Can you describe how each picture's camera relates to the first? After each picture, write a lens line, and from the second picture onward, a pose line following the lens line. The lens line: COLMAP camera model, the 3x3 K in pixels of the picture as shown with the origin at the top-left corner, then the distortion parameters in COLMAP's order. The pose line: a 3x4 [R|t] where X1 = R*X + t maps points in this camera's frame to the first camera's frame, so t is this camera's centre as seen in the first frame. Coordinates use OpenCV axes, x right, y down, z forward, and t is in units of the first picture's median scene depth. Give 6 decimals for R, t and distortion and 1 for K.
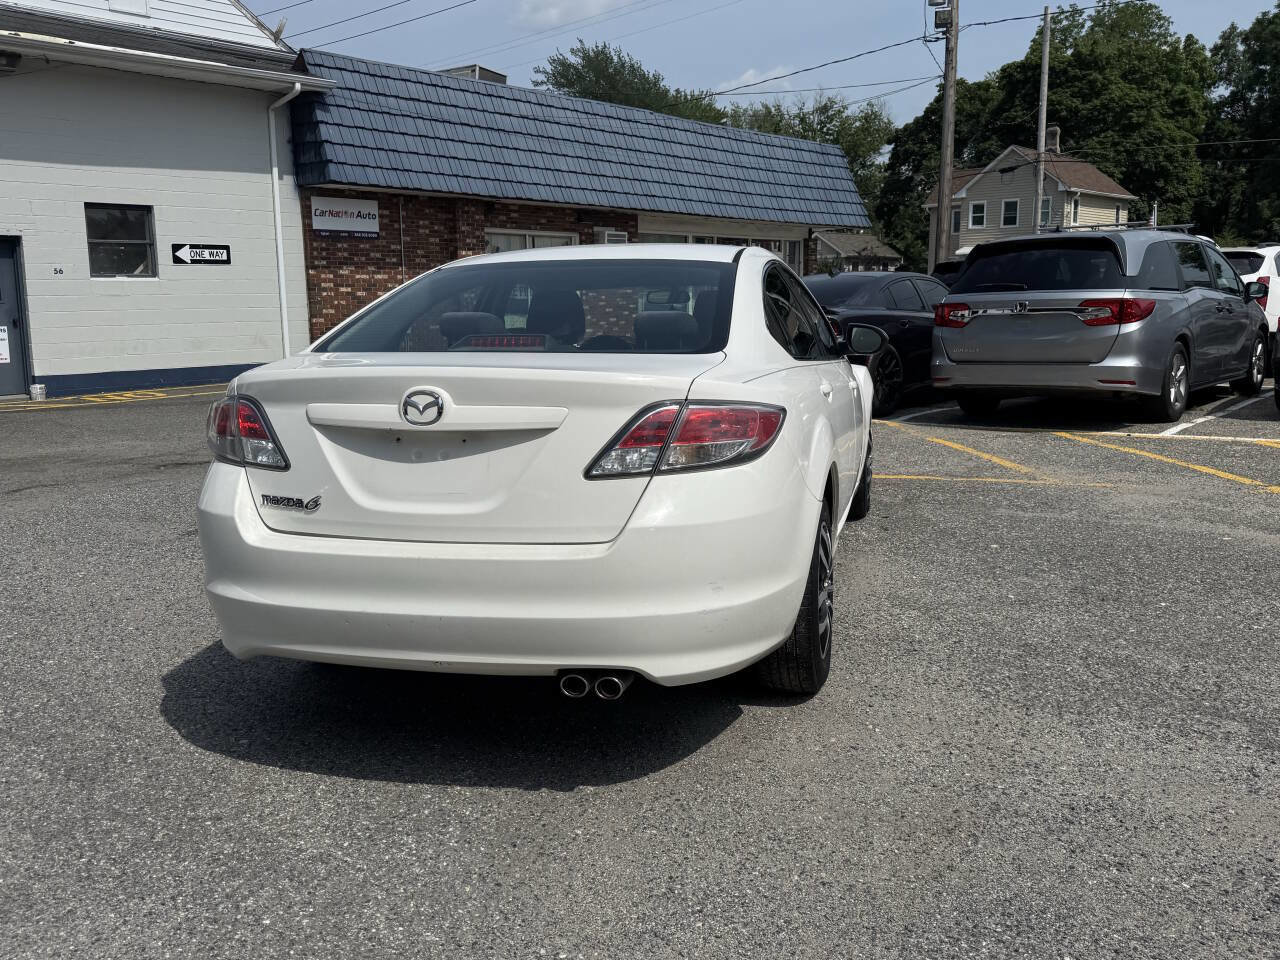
lens RADIAL K [[1119.6, 0, 644.2], [0, 1119.6, 474.9], [0, 0, 1]] dist [0.118215, -0.211837]
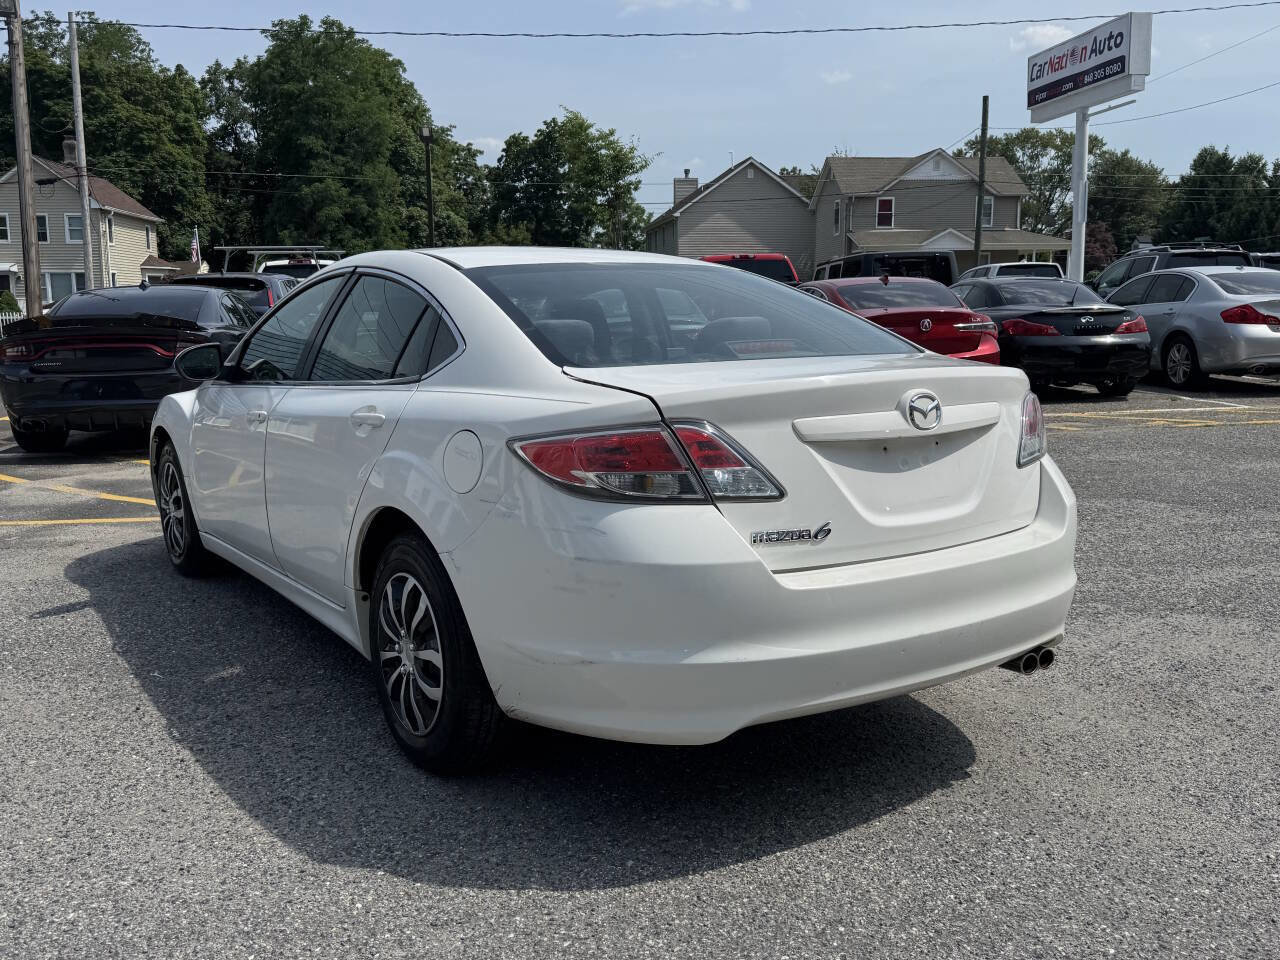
lens RADIAL K [[1119.6, 0, 645.4], [0, 1119.6, 481.6], [0, 0, 1]] dist [0.118215, -0.211837]
pose [[0.663212, -0.107797, 0.740628, -0.190062], [0.118339, 0.992229, 0.038447, -0.011729], [-0.739017, 0.062146, 0.670814, 0.095762]]
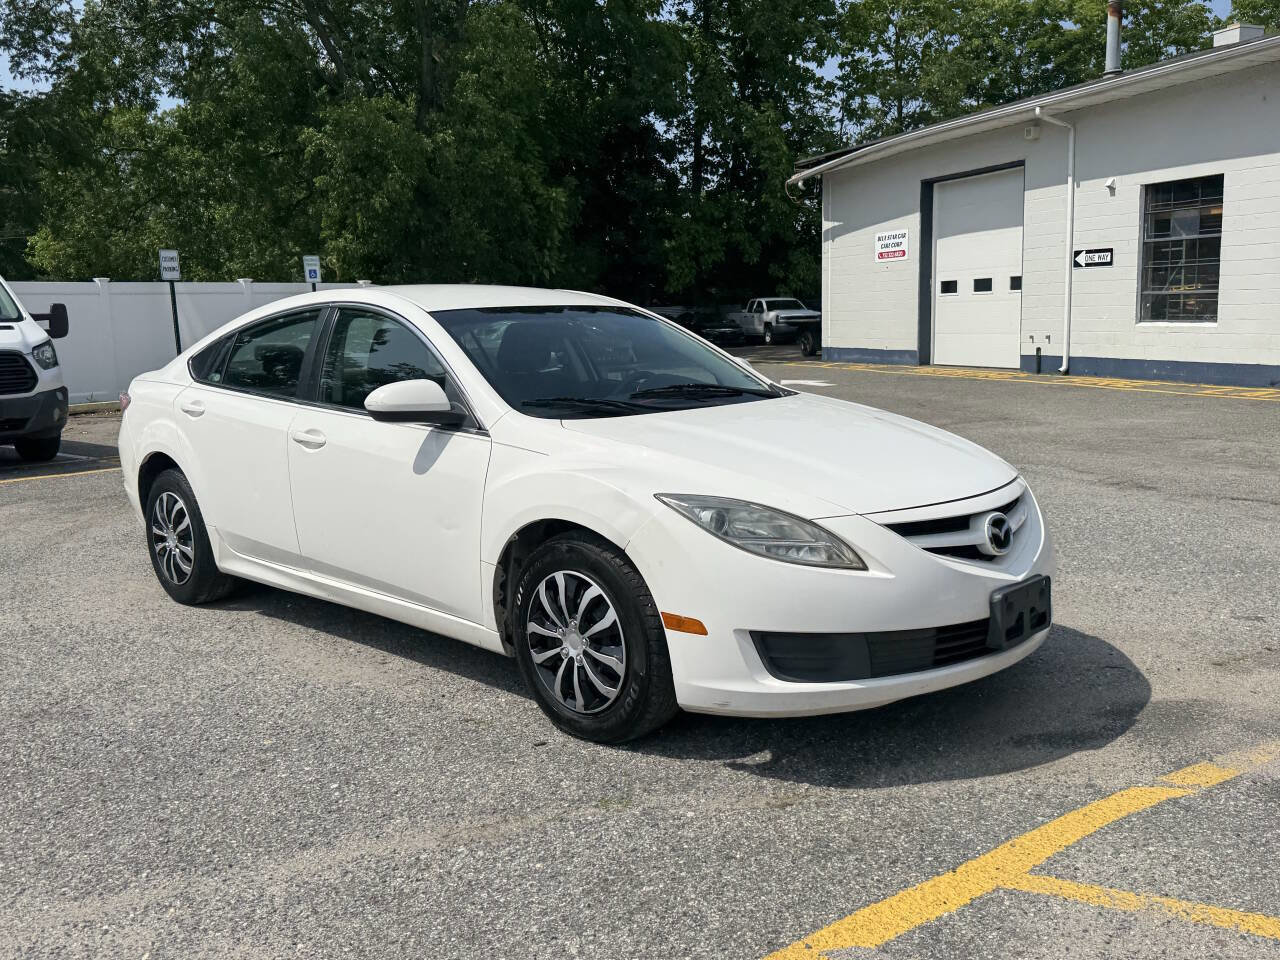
lens RADIAL K [[1119.6, 0, 636.5], [0, 1119.6, 478.5], [0, 0, 1]] dist [0.118215, -0.211837]
pose [[-0.503623, 0.156197, -0.849686, 0.258165], [-0.101042, 0.966121, 0.237490, -0.090324], [0.857994, 0.205459, -0.470779, 0.514288]]
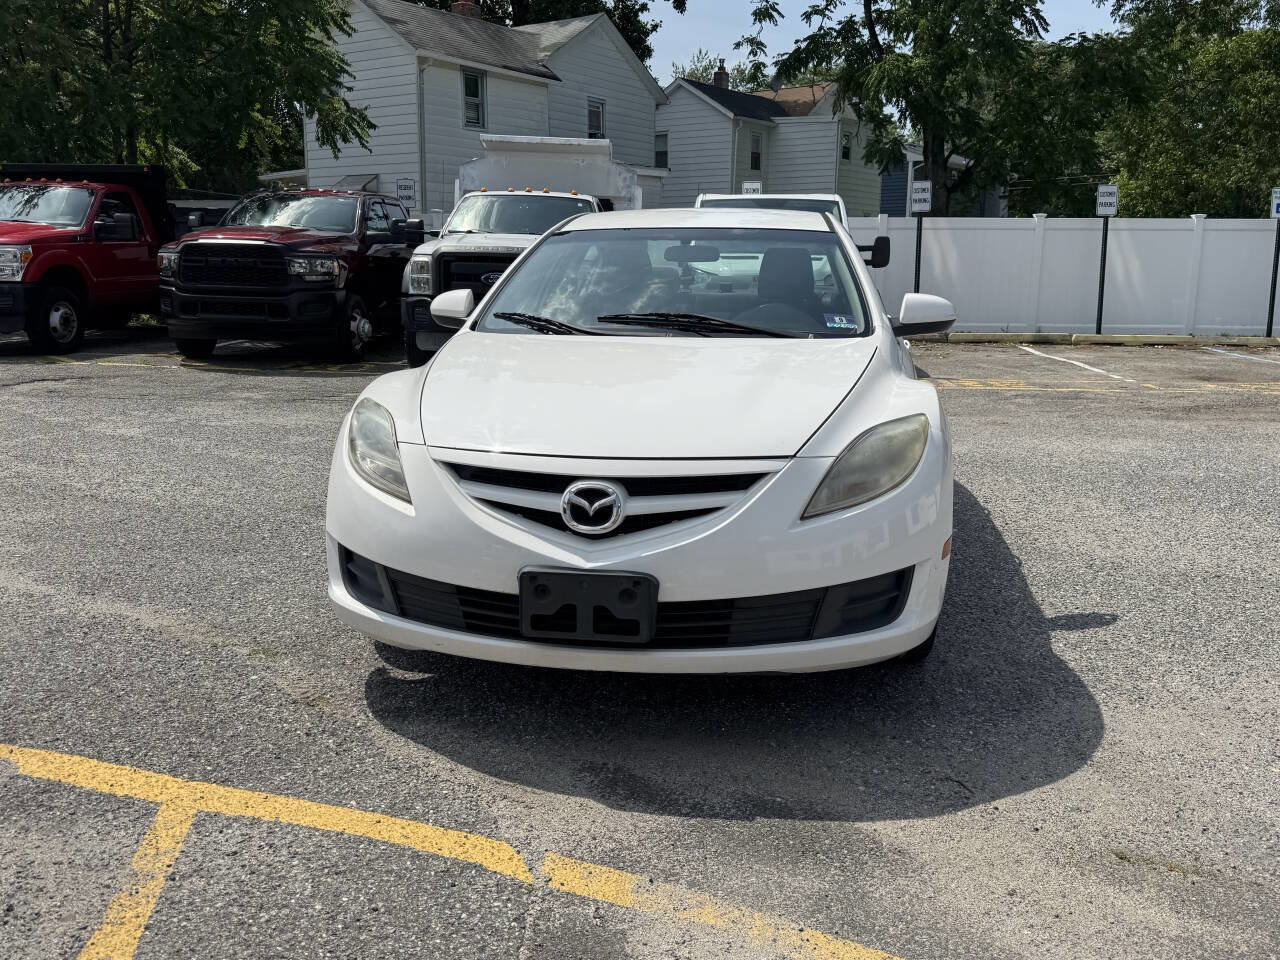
lens RADIAL K [[1119.6, 0, 651.0], [0, 1119.6, 478.8], [0, 0, 1]] dist [0.118215, -0.211837]
pose [[-0.996181, 0.023889, -0.083982, 0.044040], [-0.006058, 0.940618, 0.339411, -0.098853], [0.087103, 0.338624, -0.936881, 0.636806]]
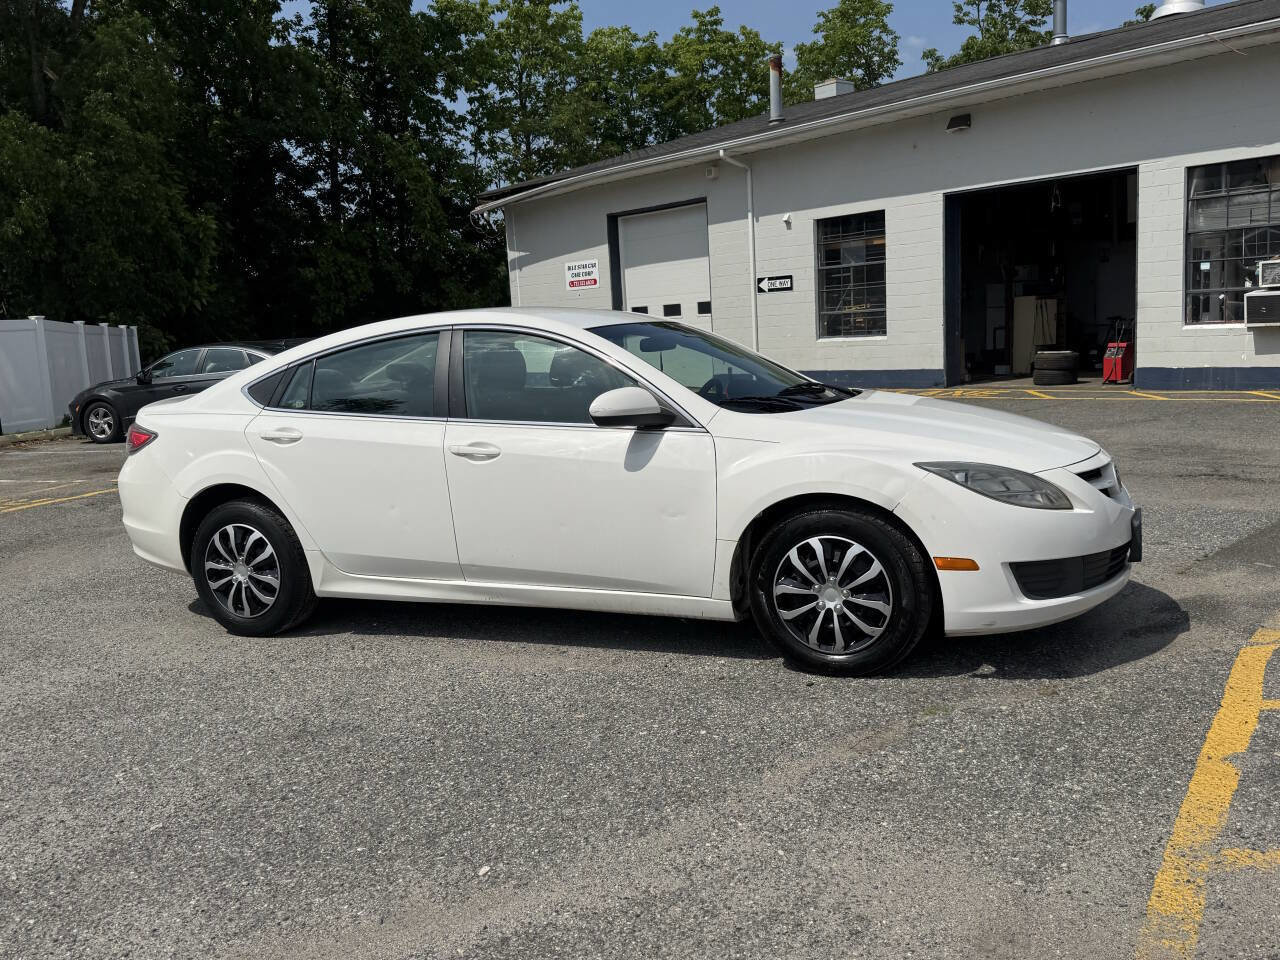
lens RADIAL K [[1119.6, 0, 646.1], [0, 1119.6, 483.1], [0, 0, 1]] dist [0.118215, -0.211837]
pose [[-0.171212, 0.163216, -0.971621, 0.341874], [-0.097128, 0.978583, 0.181500, -0.075043], [0.980435, 0.125446, -0.151692, 0.400042]]
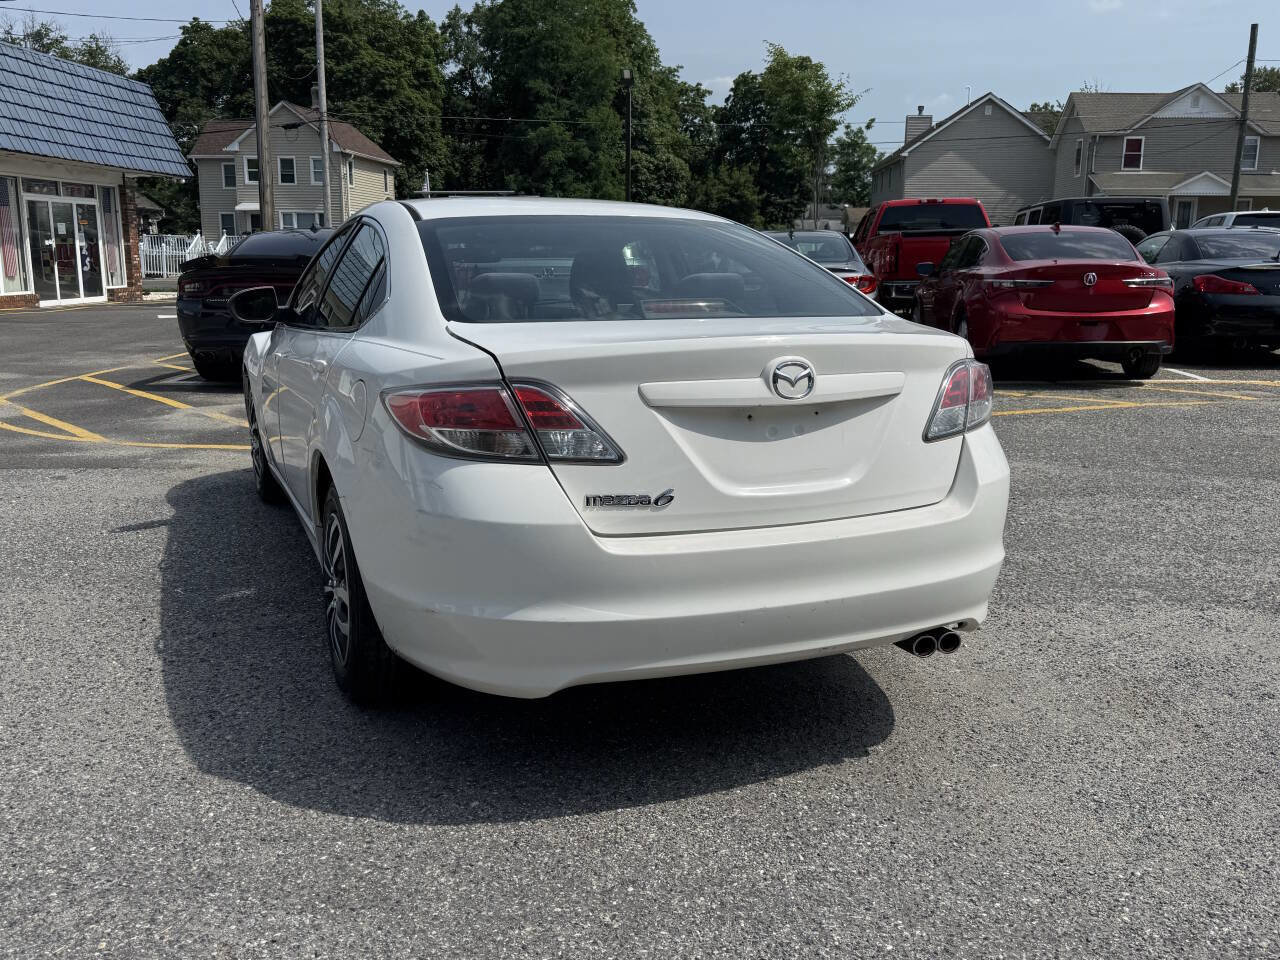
lens RADIAL K [[1119.6, 0, 641.0], [0, 1119.6, 490.8], [0, 0, 1]] dist [0.118215, -0.211837]
pose [[0.799796, -0.106713, 0.590710, -0.151140], [0.077750, 0.994198, 0.074335, -0.008437], [-0.595215, -0.013525, 0.803453, 0.059357]]
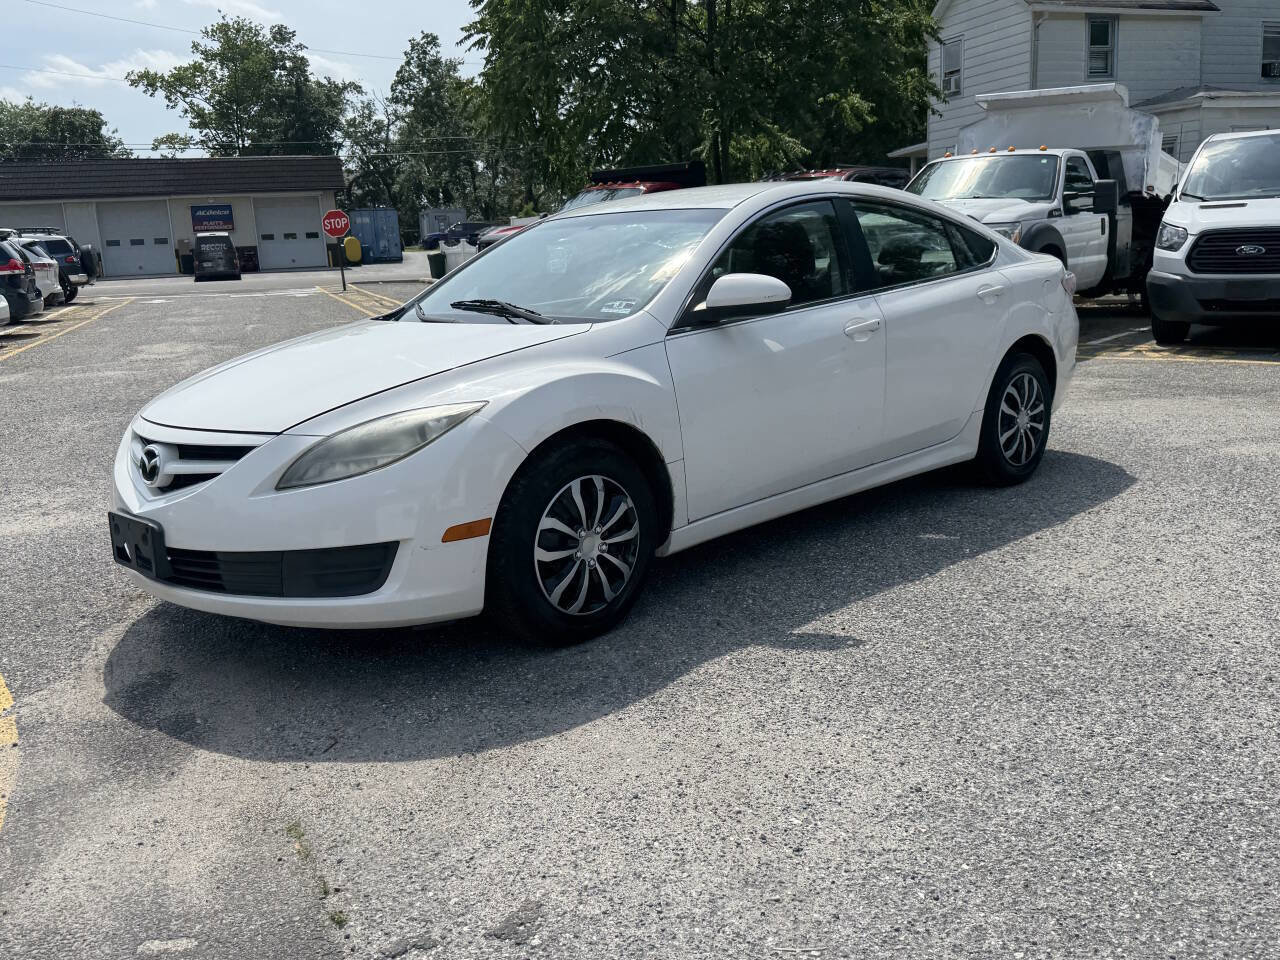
lens RADIAL K [[1119.6, 0, 652.1], [0, 1119.6, 472.9], [0, 0, 1]] dist [0.118215, -0.211837]
pose [[-0.853163, -0.048265, 0.519406, -0.158664], [0.140205, 0.937854, 0.317446, -0.090391], [-0.502449, 0.343657, -0.793376, 0.600639]]
